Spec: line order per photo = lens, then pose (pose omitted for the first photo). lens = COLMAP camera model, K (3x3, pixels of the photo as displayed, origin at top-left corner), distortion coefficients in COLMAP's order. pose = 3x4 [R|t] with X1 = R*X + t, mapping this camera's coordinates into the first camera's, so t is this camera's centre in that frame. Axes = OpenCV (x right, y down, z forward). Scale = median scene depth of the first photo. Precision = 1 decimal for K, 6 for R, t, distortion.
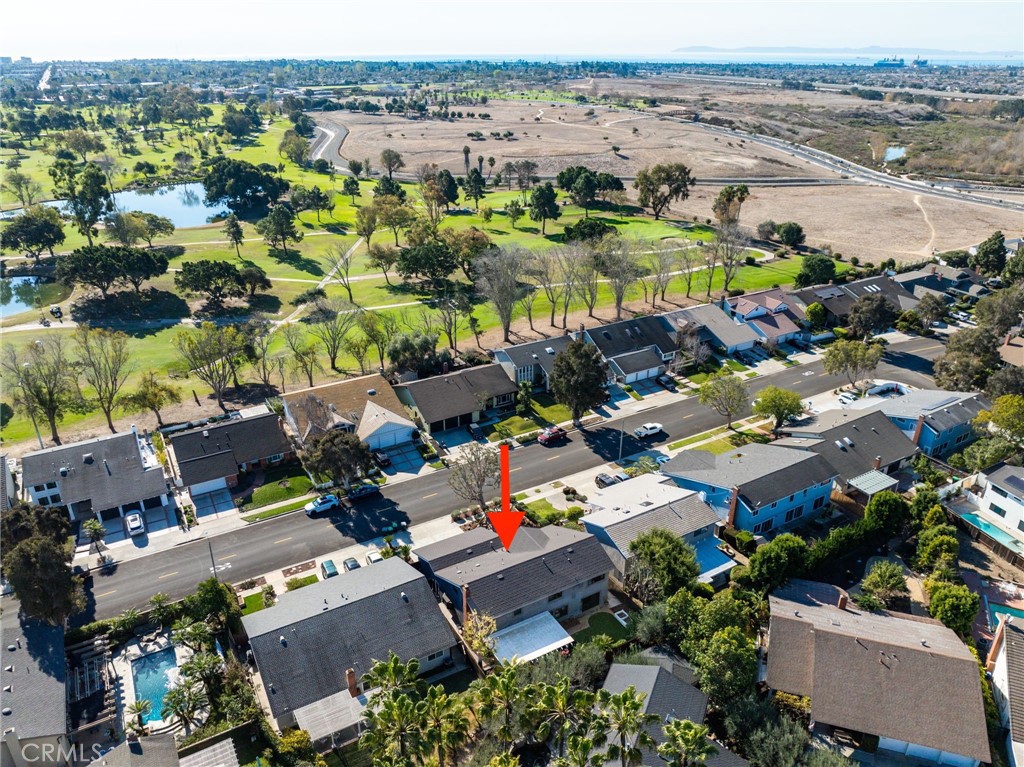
lens RADIAL K [[721.3, 0, 510.4], [0, 721.3, 385.3], [0, 0, 1]] dist [-0.039092, 0.003432]
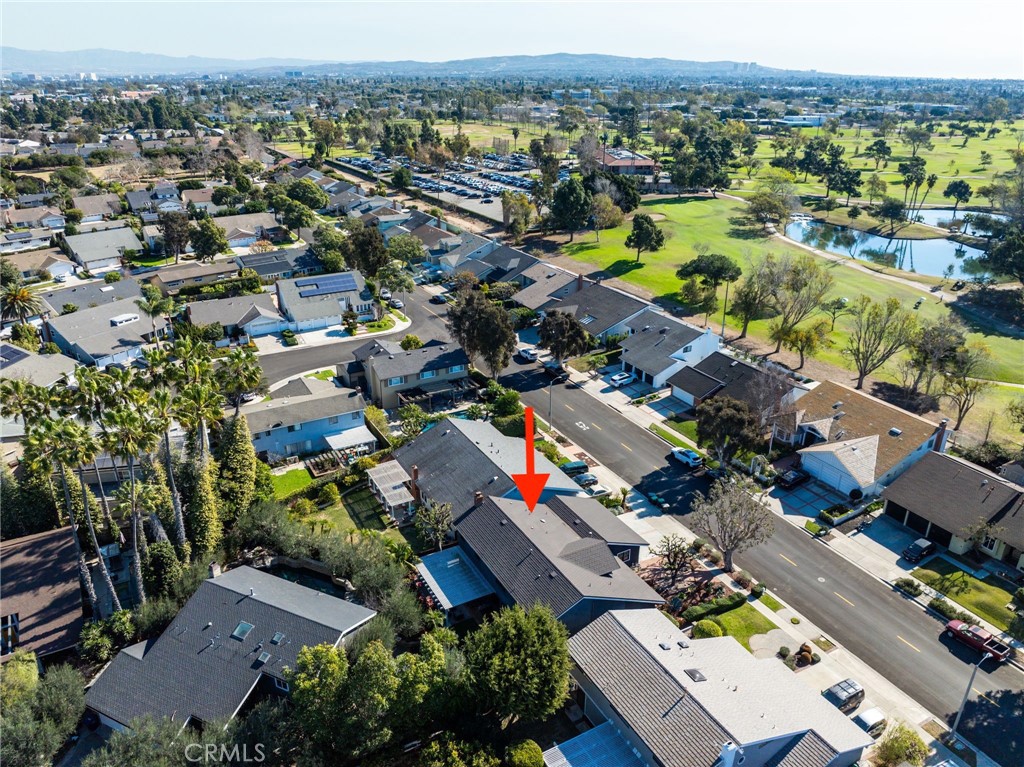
lens RADIAL K [[721.3, 0, 507.6], [0, 721.3, 382.8], [0, 0, 1]] dist [-0.039092, 0.003432]
pose [[-0.024163, 0.401356, -0.915603, 0.424134], [-0.422927, 0.825772, 0.373140, -0.124388], [0.905841, 0.396250, 0.149792, 0.455923]]
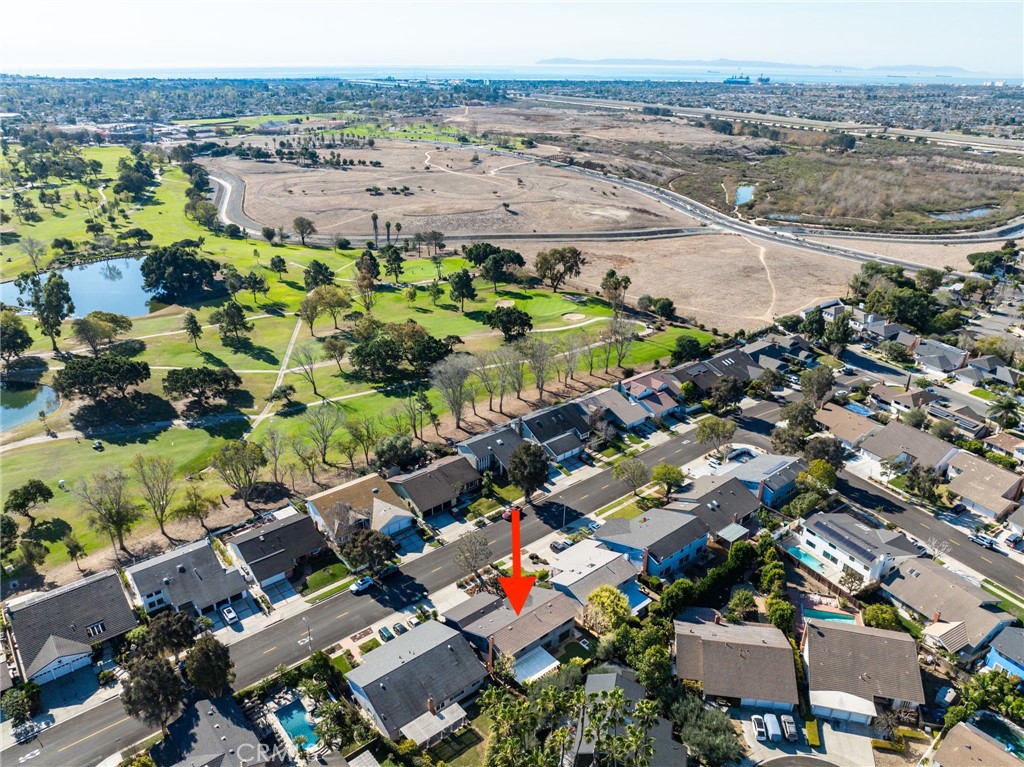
lens RADIAL K [[721.3, 0, 507.3], [0, 721.3, 383.4], [0, 0, 1]] dist [-0.039092, 0.003432]
pose [[0.986273, -0.061610, 0.153196, -0.129453], [0.063913, 0.997904, -0.010151, -0.143327], [-0.152250, 0.019803, 0.988144, -0.319334]]
